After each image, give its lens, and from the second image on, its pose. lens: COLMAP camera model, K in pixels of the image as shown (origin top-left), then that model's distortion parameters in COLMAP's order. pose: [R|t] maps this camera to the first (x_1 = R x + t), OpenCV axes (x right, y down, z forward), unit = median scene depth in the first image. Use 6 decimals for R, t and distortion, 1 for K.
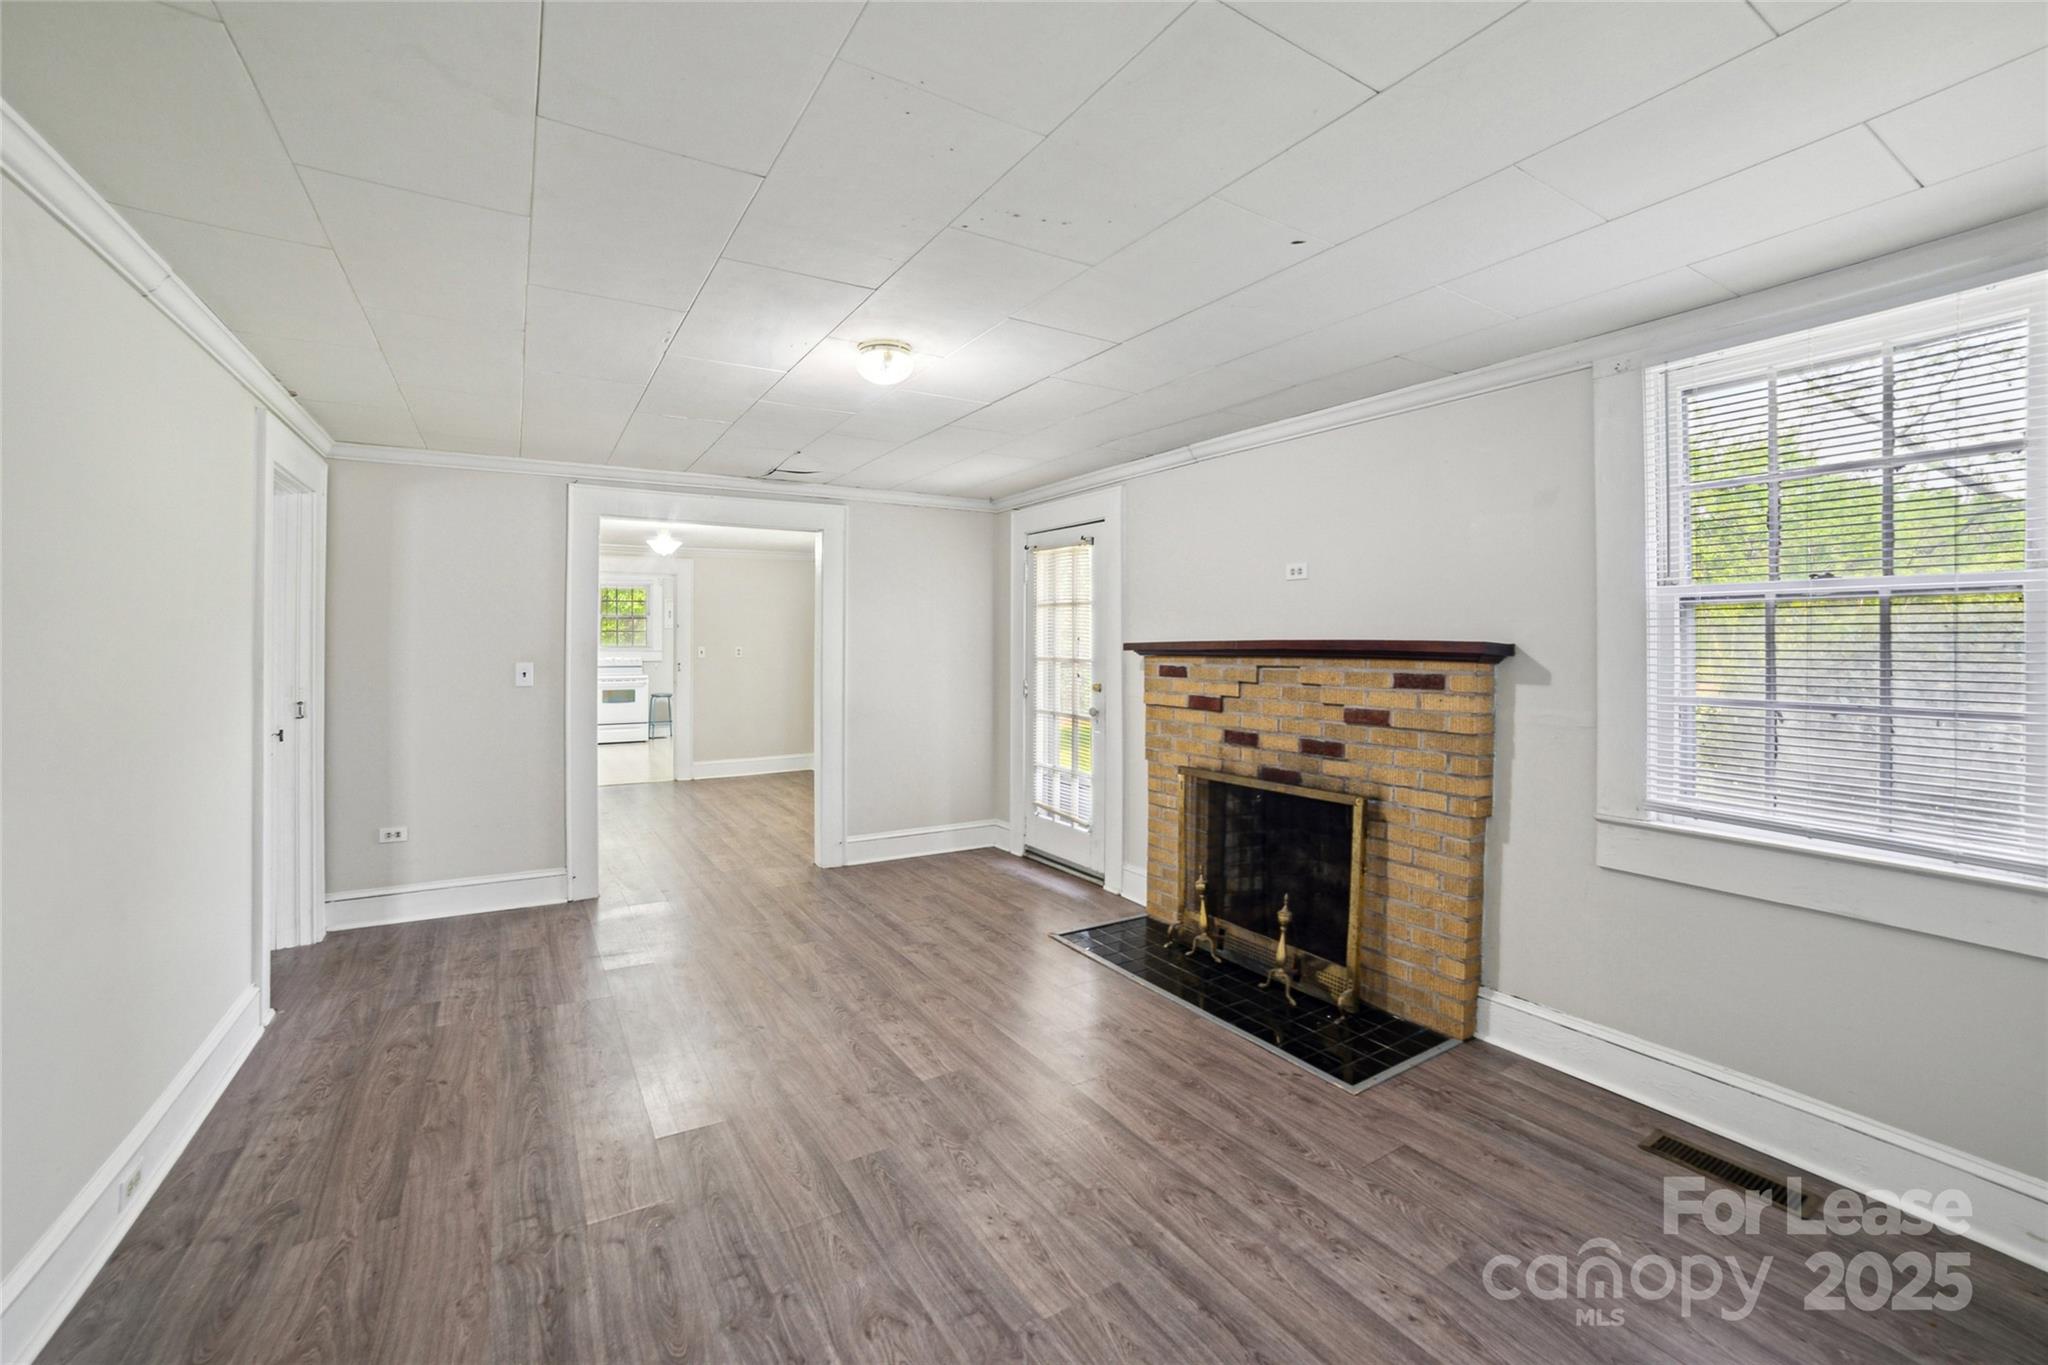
lens RADIAL K [[959.4, 0, 1022.9], [0, 959.4, 641.7], [0, 0, 1]] dist [-0.046467, 0.029721]
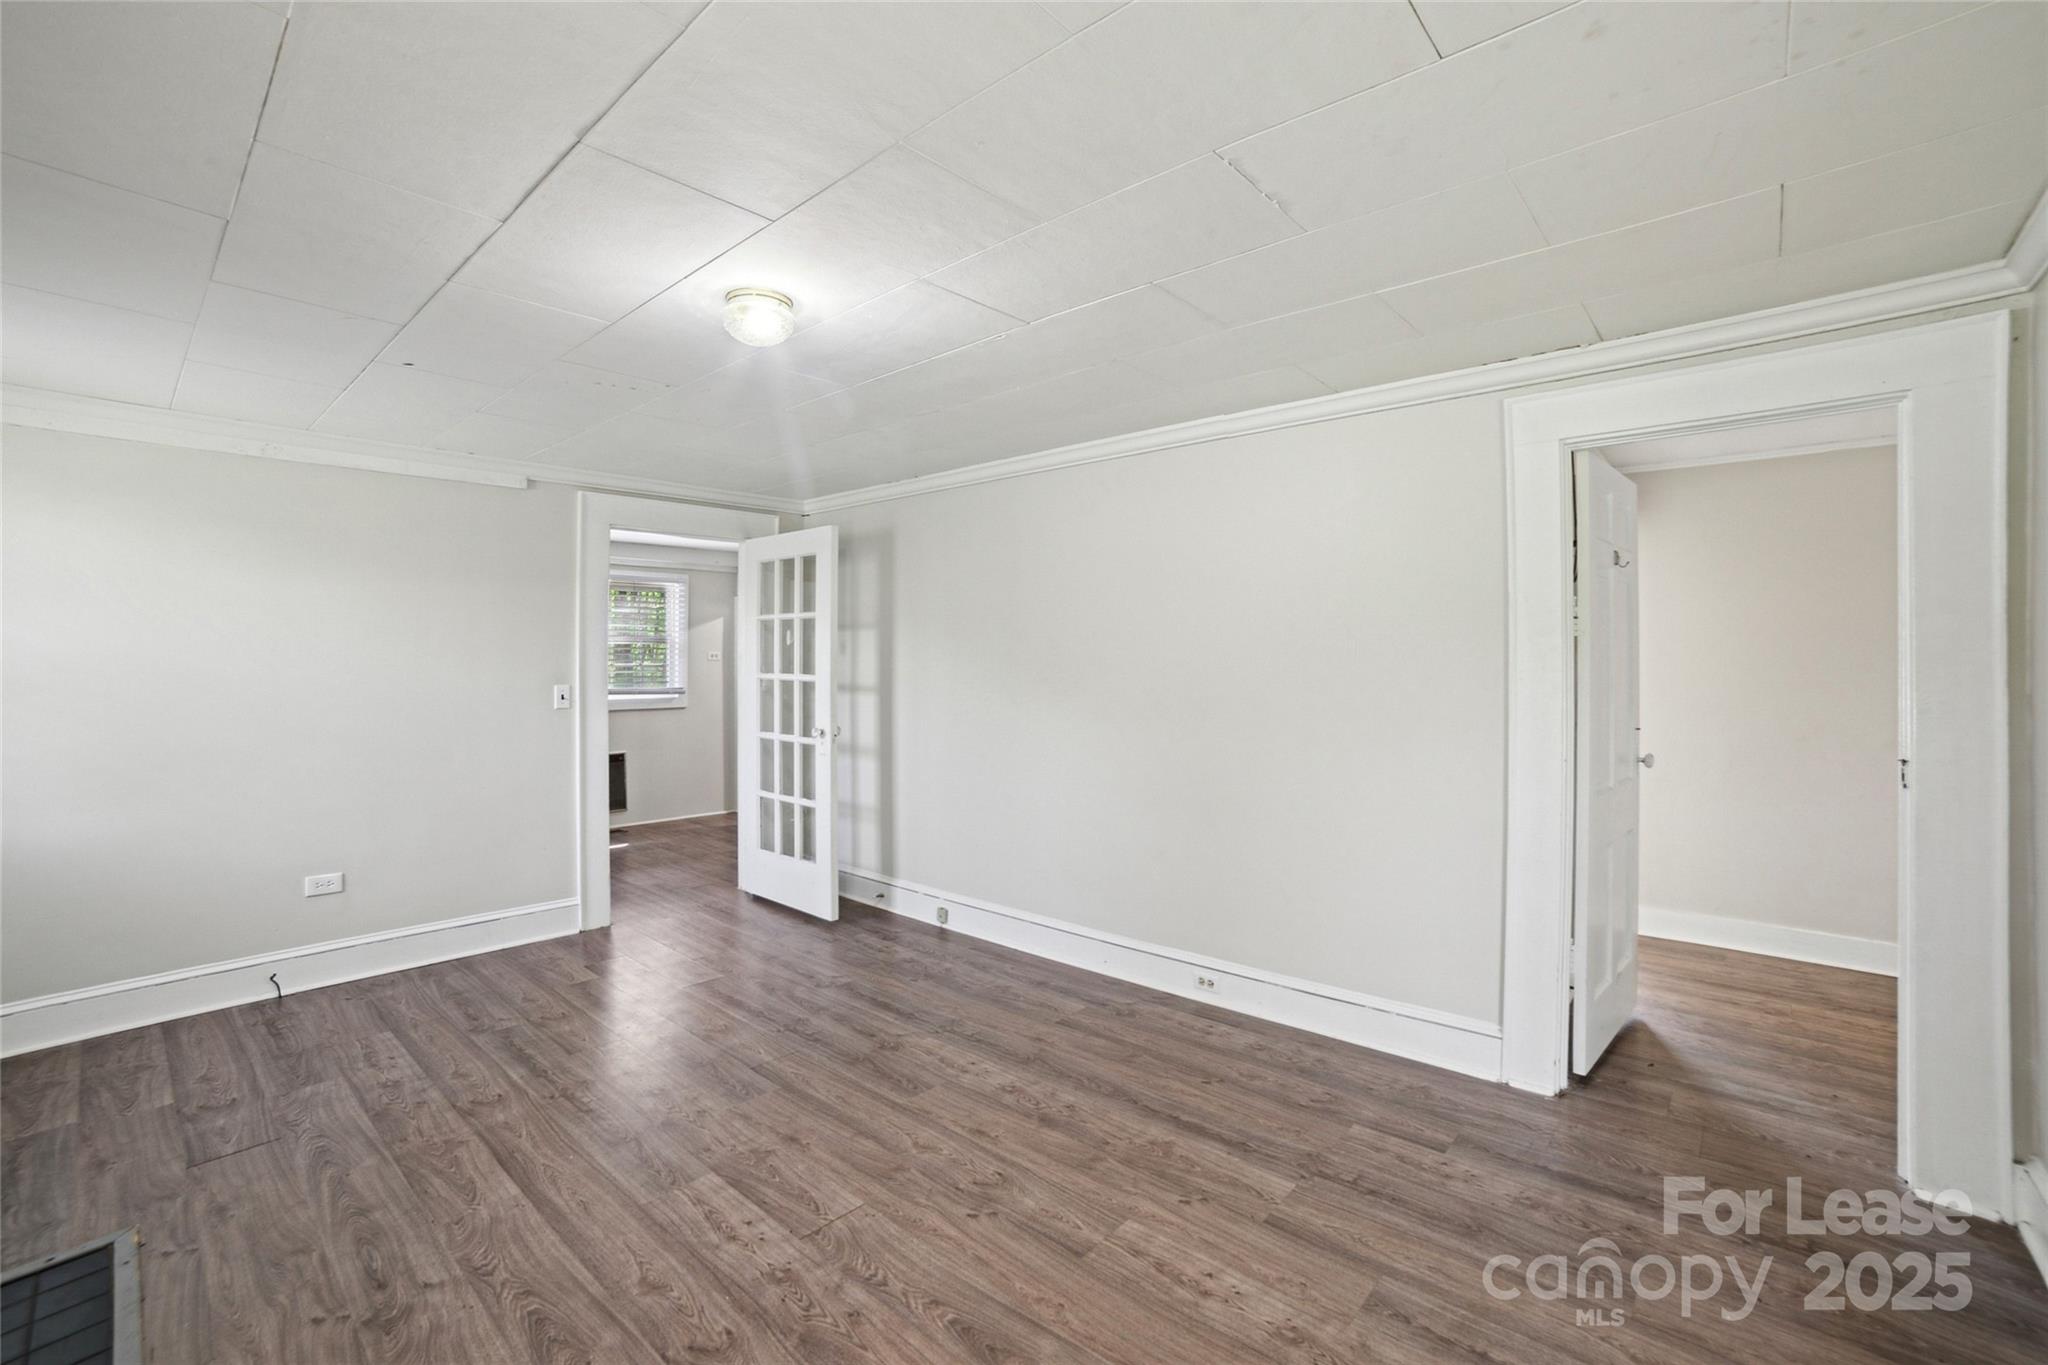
lens RADIAL K [[959.4, 0, 1022.9], [0, 959.4, 641.7], [0, 0, 1]] dist [-0.046467, 0.029721]
pose [[-0.964669, 0.004505, -0.263425, -0.099680], [0.010790, 0.999690, -0.022419, 0.008709], [0.263242, -0.024469, -0.964419, 1.239580]]
